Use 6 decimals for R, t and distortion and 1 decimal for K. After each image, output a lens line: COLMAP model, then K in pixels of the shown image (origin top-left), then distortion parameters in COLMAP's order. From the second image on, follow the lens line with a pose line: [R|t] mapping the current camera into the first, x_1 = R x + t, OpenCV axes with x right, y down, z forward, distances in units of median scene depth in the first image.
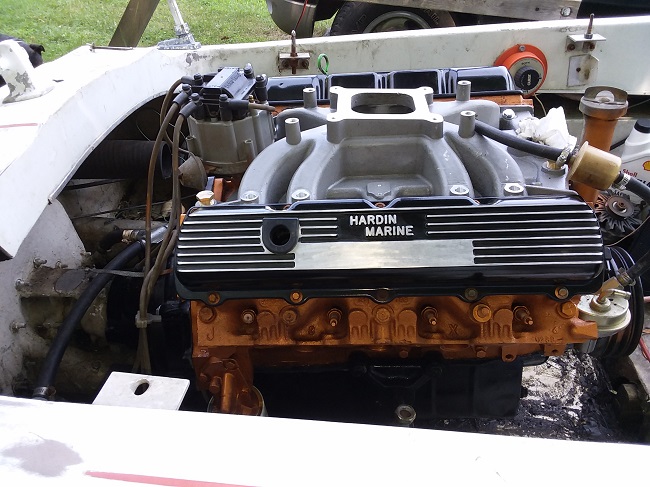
lens RADIAL K [[547.7, 0, 325.0], [0, 547.7, 243.5], [0, 0, 1]] dist [0.015786, -0.002912]
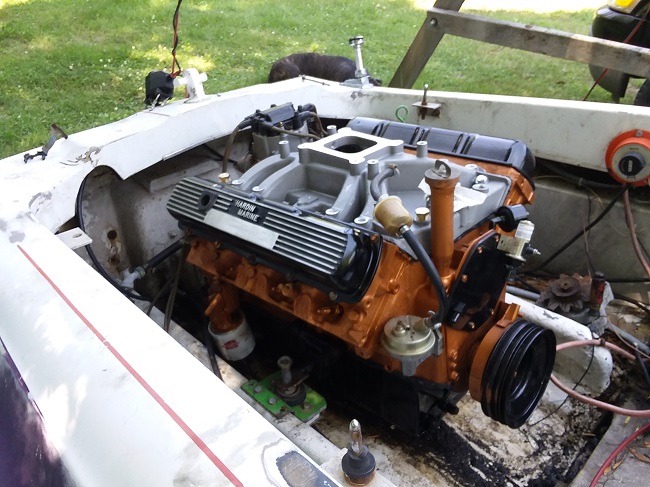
lens RADIAL K [[547.7, 0, 325.0], [0, 547.7, 243.5], [0, 0, 1]] dist [0.015786, -0.002912]
pose [[0.765413, 0.296654, -0.571086, 0.583782], [-0.325375, 0.944025, 0.054287, -0.049768], [0.555224, 0.144265, 0.819093, -0.072131]]
